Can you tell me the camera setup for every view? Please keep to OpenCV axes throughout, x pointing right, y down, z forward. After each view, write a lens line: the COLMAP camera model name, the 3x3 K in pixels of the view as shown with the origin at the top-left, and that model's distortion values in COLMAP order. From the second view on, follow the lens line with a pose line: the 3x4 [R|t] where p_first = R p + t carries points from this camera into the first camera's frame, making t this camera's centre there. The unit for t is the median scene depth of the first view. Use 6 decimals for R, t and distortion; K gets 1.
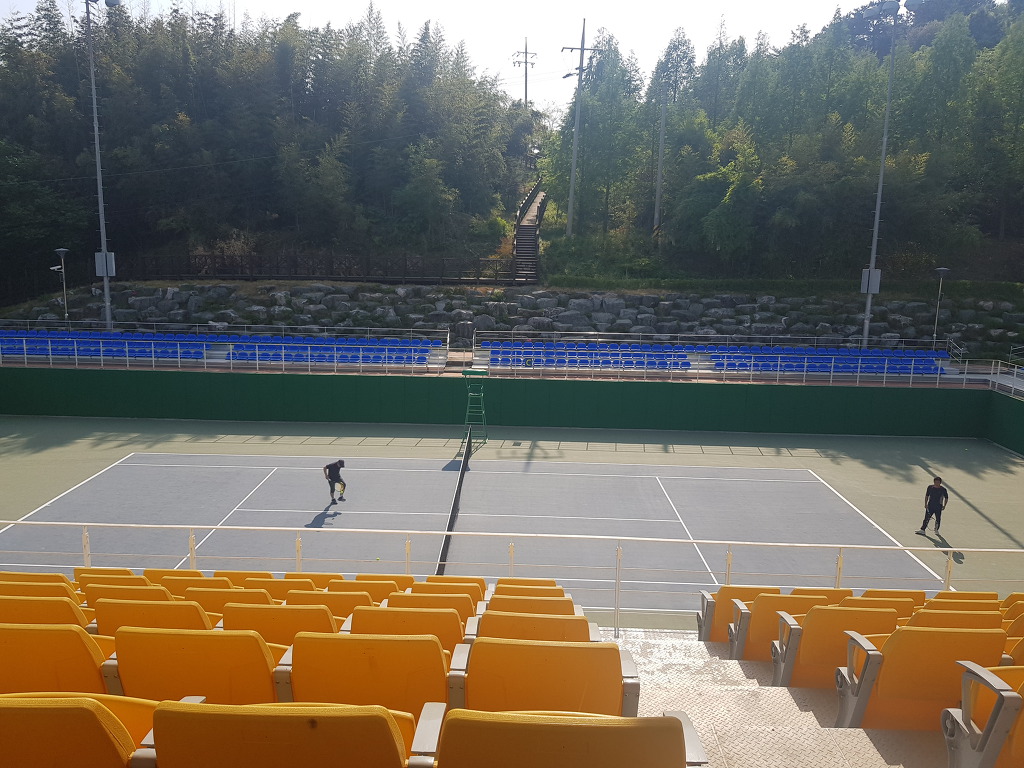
lens RADIAL K [[794.6, 0, 506.8], [0, 794.6, 368.5], [0, 0, 1]] dist [0.092128, -0.170698]
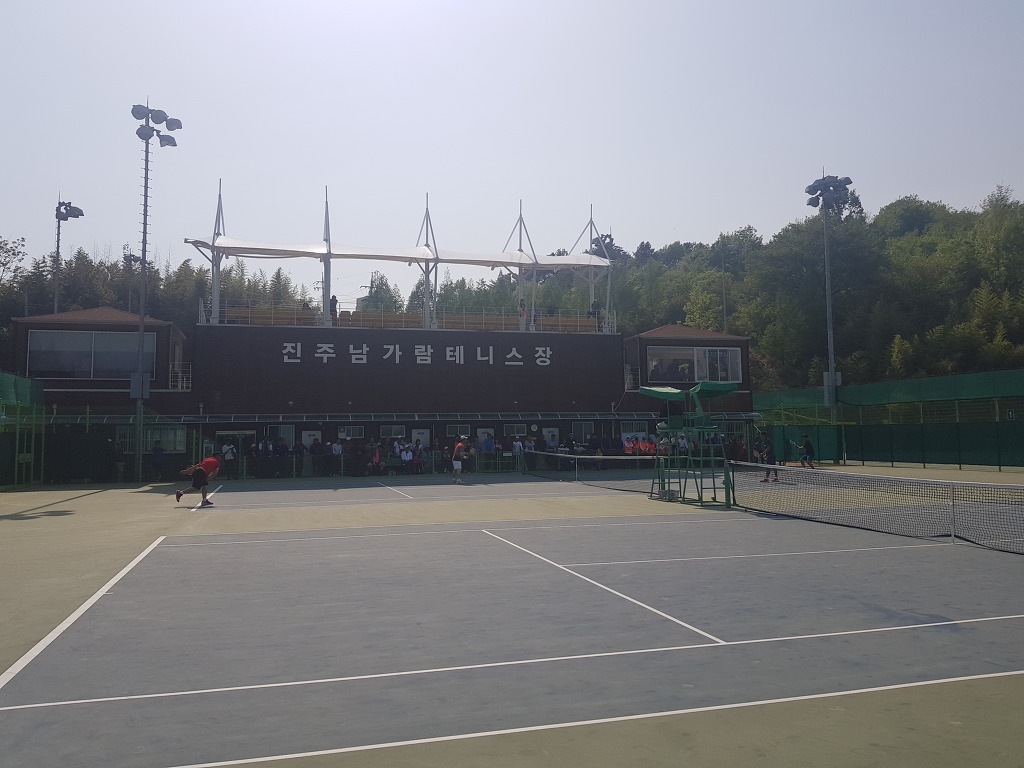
lens RADIAL K [[794.6, 0, 506.8], [0, 794.6, 368.5], [0, 0, 1]] dist [0.092128, -0.170698]
pose [[0.958147, -0.005910, 0.286215, -0.097485], [0.078127, 0.967234, -0.241569, 0.188017], [-0.275409, 0.253819, 0.927214, -0.547962]]
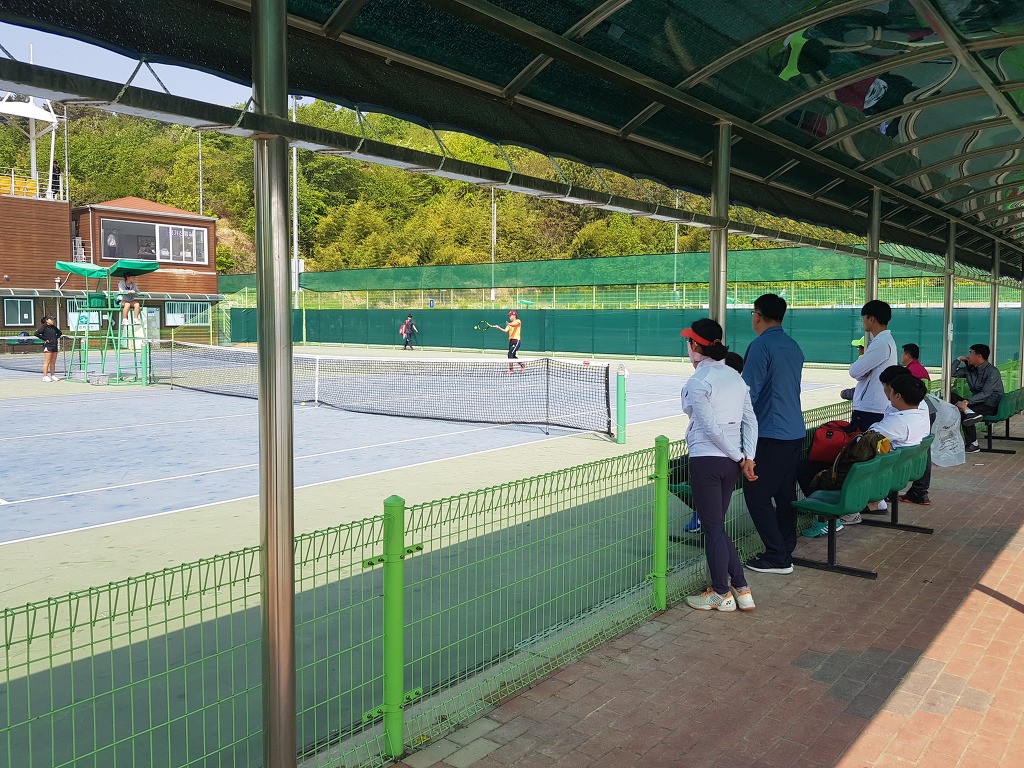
lens RADIAL K [[794.6, 0, 506.8], [0, 794.6, 368.5], [0, 0, 1]] dist [0.092128, -0.170698]
pose [[0.629810, -0.062887, 0.774199, -0.081022], [0.139339, 0.989696, -0.032960, 0.194857], [-0.764149, 0.128635, 0.632083, -0.576910]]
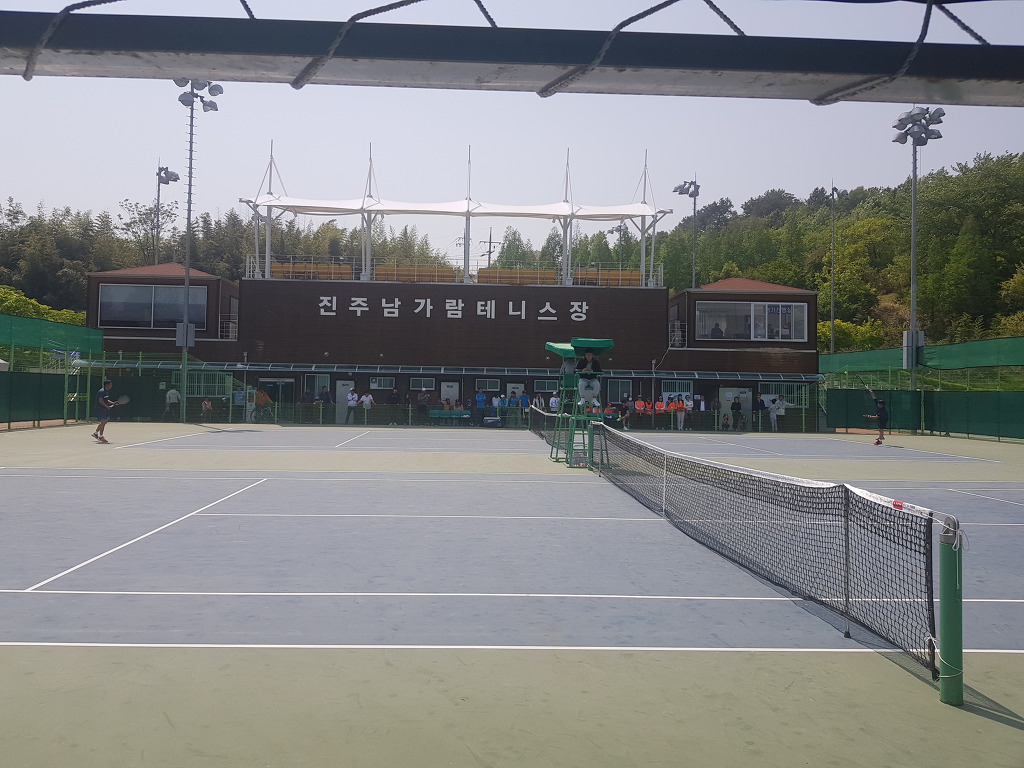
lens RADIAL K [[794.6, 0, 506.8], [0, 794.6, 368.5], [0, 0, 1]] dist [0.092128, -0.170698]
pose [[0.998456, 0.001788, 0.055525, 0.022286], [0.009244, 0.980201, -0.197791, 0.192560], [-0.054780, 0.197999, 0.978670, -0.562220]]
